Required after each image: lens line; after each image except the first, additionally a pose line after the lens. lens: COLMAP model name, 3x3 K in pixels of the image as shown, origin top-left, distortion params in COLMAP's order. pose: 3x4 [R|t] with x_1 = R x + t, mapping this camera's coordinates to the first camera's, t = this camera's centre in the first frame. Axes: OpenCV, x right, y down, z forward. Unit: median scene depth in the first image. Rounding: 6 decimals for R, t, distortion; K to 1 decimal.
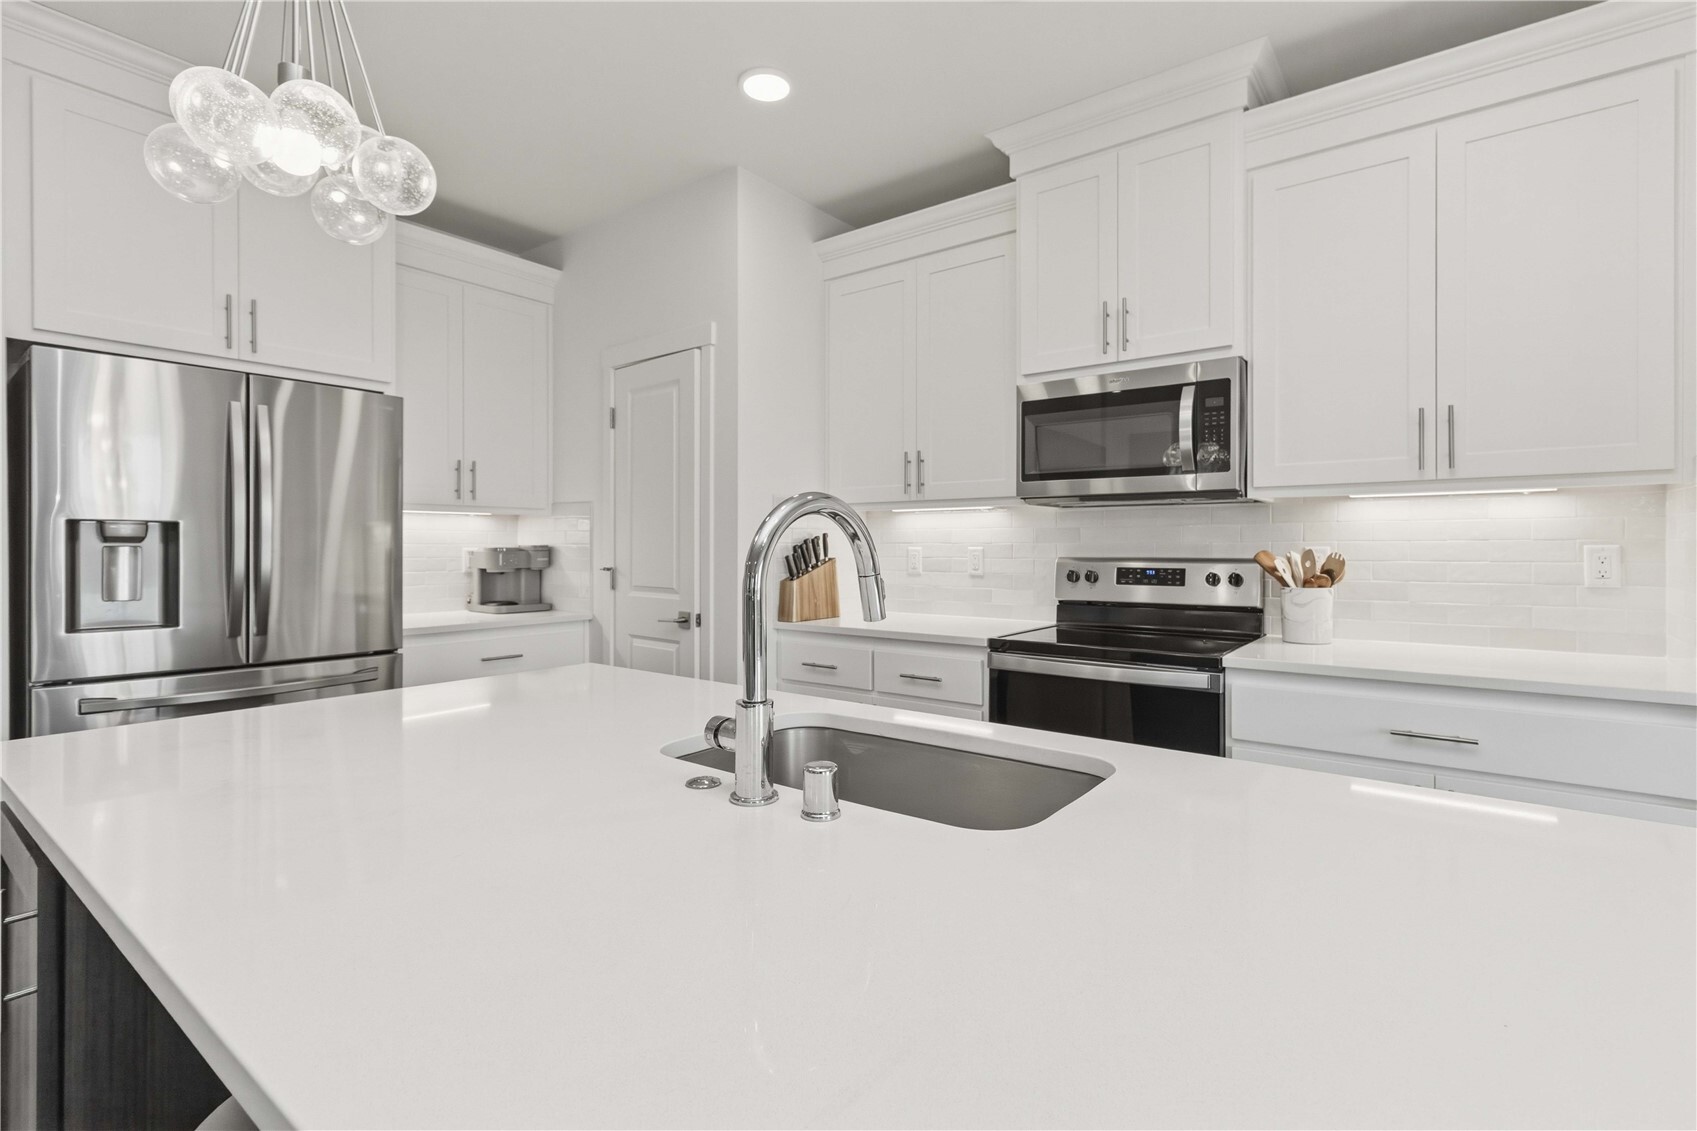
lens RADIAL K [[797.2, 0, 868.1], [0, 797.2, 542.5], [0, 0, 1]] dist [0.006046, -0.001927]
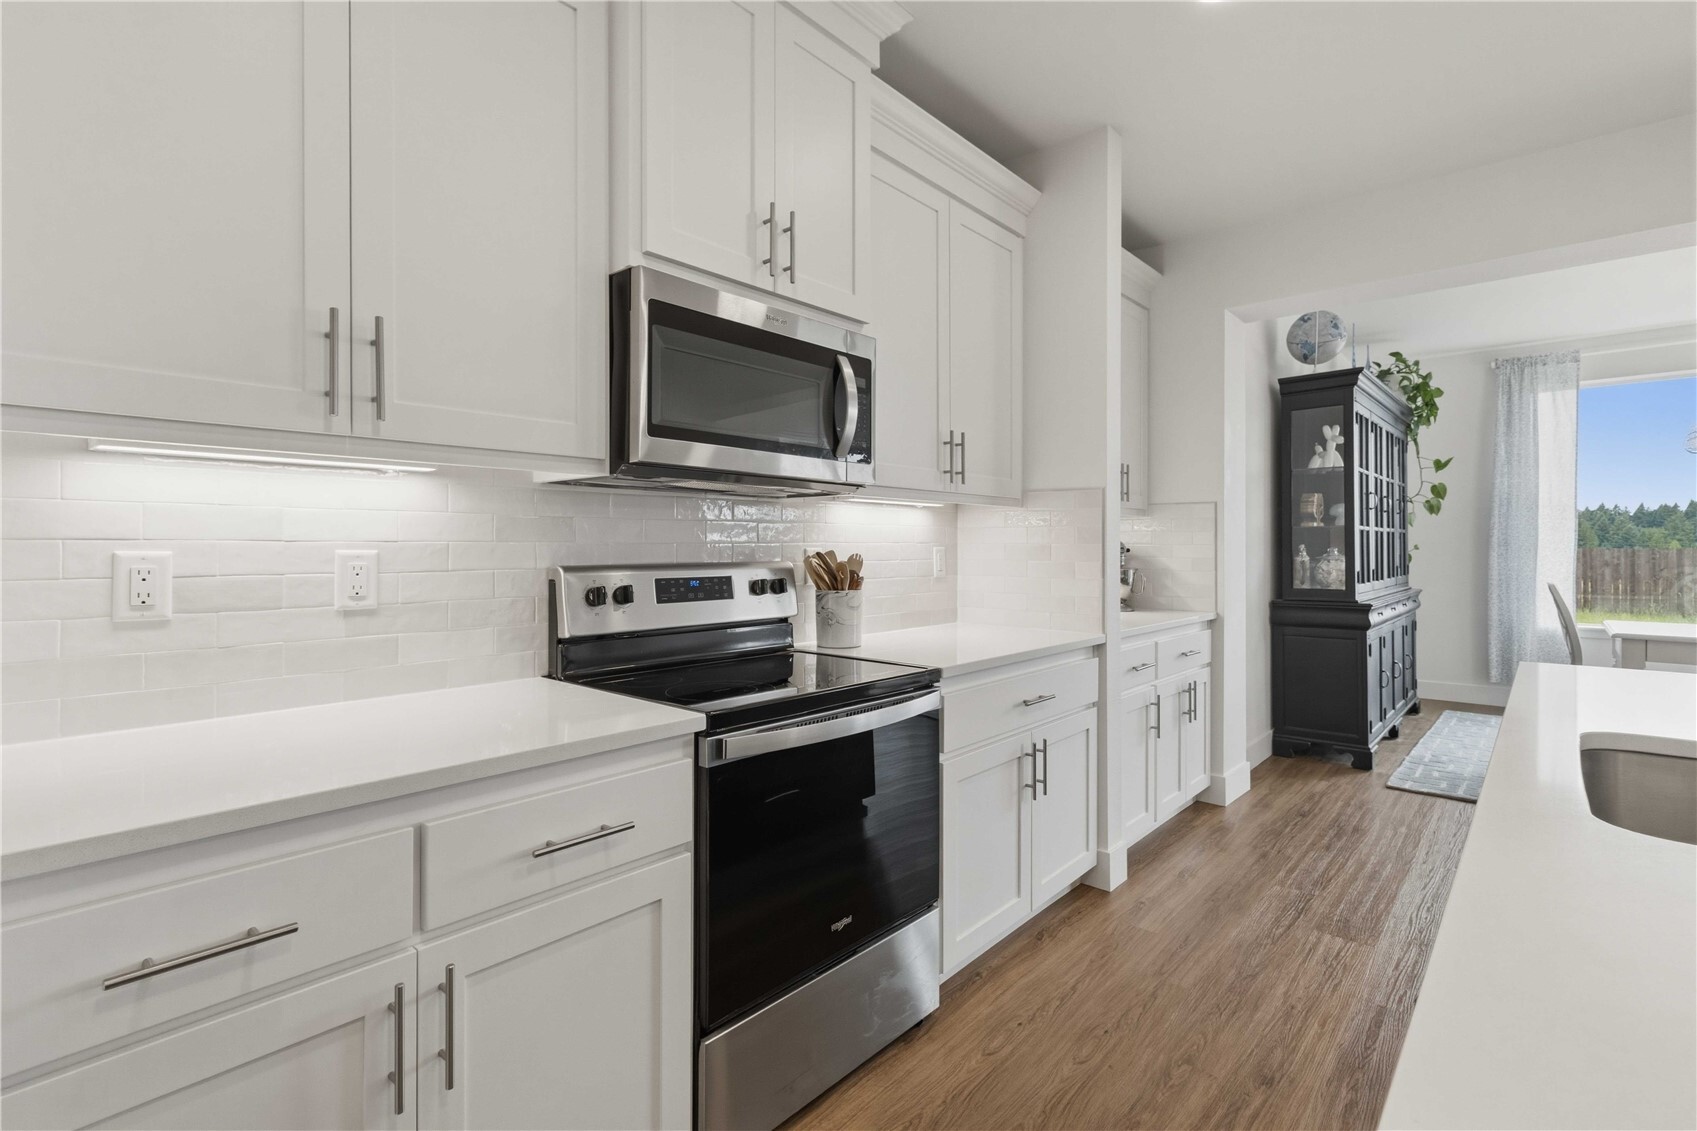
lens RADIAL K [[797.2, 0, 917.0], [0, 797.2, 546.9], [0, 0, 1]] dist [0.006046, -0.001927]
pose [[0.048560, 0.000238, 0.998820, -0.371519], [-0.003146, 0.999995, -0.000086, 0.003581], [-0.998815, -0.003138, 0.048560, 0.767719]]
